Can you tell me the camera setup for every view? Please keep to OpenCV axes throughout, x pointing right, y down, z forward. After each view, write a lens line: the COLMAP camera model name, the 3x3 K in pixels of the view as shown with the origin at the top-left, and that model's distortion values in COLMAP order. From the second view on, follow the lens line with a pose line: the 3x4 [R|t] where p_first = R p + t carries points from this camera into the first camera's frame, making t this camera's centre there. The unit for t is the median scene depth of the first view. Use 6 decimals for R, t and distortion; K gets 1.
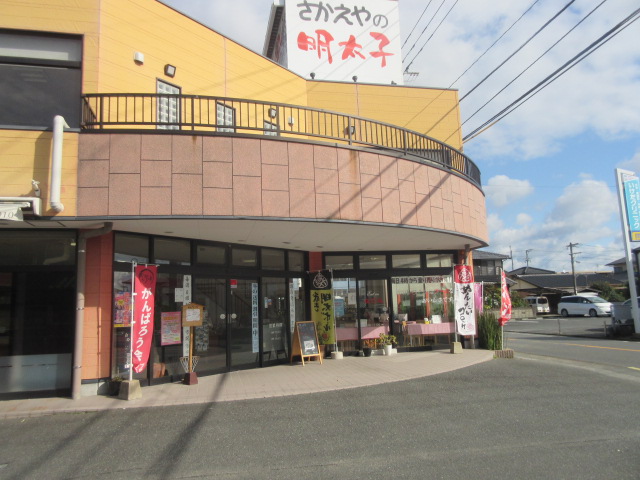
lens RADIAL K [[474.5, 0, 317.8], [0, 474.5, 240.2], [0, 0, 1]] dist [0.060117, 0.014747]
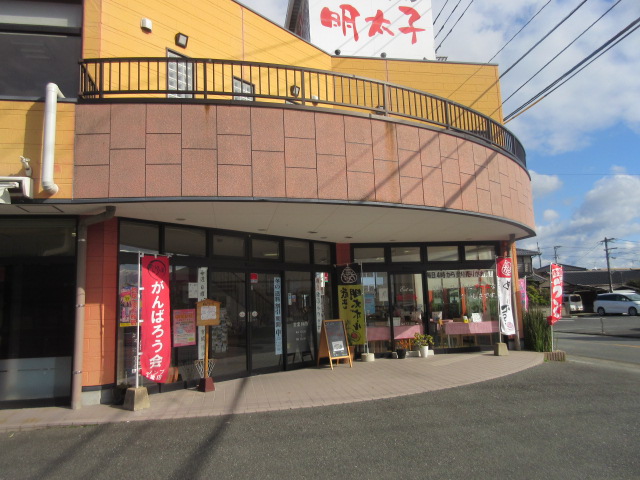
lens RADIAL K [[474.5, 0, 320.5], [0, 474.5, 238.5], [0, 0, 1]] dist [0.060117, 0.014747]
pose [[0.999285, -0.007954, -0.036950, -0.019253], [0.007894, 0.999967, -0.001763, 0.021261], [0.036962, 0.001470, 0.999316, 0.118485]]
